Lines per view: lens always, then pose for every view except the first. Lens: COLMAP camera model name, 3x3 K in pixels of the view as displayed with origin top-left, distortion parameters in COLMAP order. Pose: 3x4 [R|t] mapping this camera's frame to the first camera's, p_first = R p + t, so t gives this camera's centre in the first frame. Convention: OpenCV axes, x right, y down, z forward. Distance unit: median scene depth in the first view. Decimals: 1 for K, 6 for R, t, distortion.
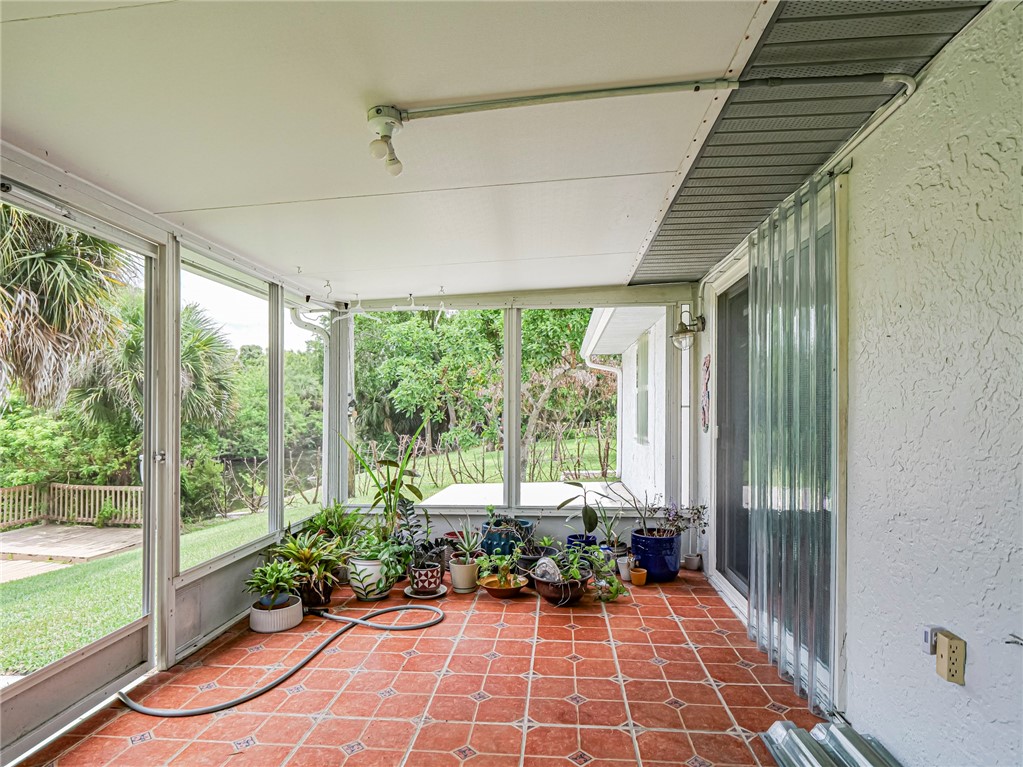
lens RADIAL K [[564.5, 0, 510.8], [0, 564.5, 415.3], [0, 0, 1]] dist [-0.001433, -0.000159]
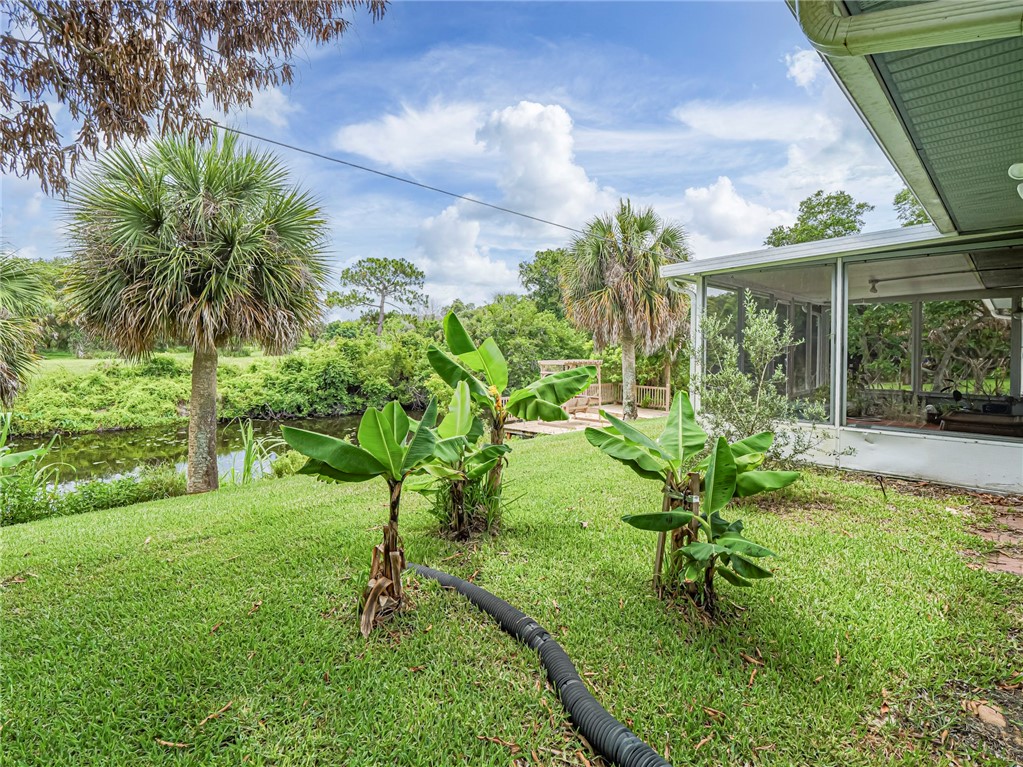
lens RADIAL K [[507.4, 0, 505.0], [0, 507.4, 345.2], [0, 0, 1]] dist [-0.005884, -0.000653]
pose [[0.754578, 0.004262, -0.656196, 0.049570], [-0.009050, 0.999951, -0.003912, 0.001742], [0.656148, 0.008890, 0.754580, -0.939923]]
